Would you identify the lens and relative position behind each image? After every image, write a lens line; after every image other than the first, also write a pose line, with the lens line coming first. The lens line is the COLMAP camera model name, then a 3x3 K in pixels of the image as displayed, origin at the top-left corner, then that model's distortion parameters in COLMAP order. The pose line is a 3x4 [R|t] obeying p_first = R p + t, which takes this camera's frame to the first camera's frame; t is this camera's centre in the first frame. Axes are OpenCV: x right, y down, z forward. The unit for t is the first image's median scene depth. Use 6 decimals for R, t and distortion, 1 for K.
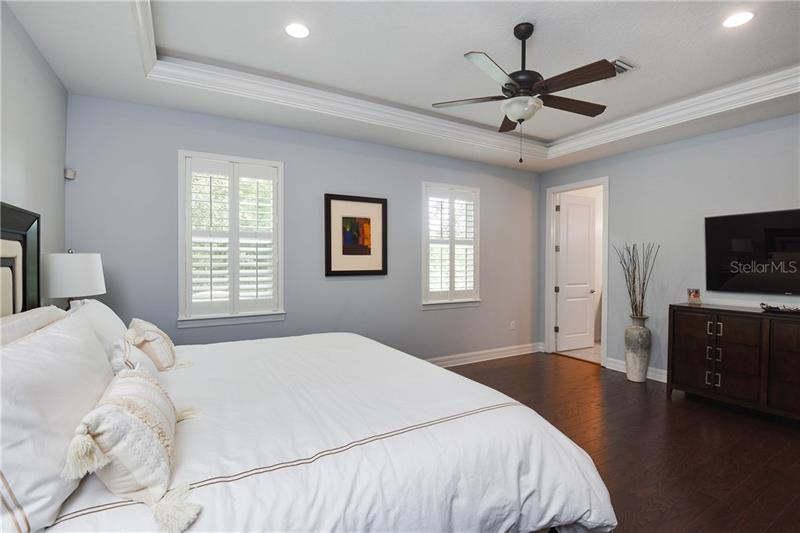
lens RADIAL K [[386.4, 0, 417.1], [0, 386.4, 265.7], [0, 0, 1]] dist [-0.000207, -0.000021]
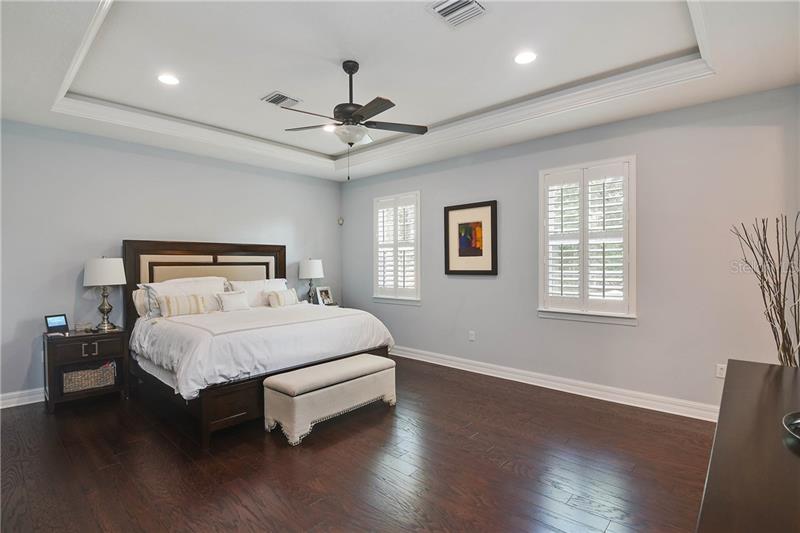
lens RADIAL K [[386.4, 0, 417.1], [0, 386.4, 265.7], [0, 0, 1]] dist [-0.000207, -0.000021]
pose [[0.301793, 0.004249, -0.953364, 0.852389], [-0.004277, 0.999986, 0.003103, -0.003551], [0.953364, 0.003141, 0.301807, 0.513242]]
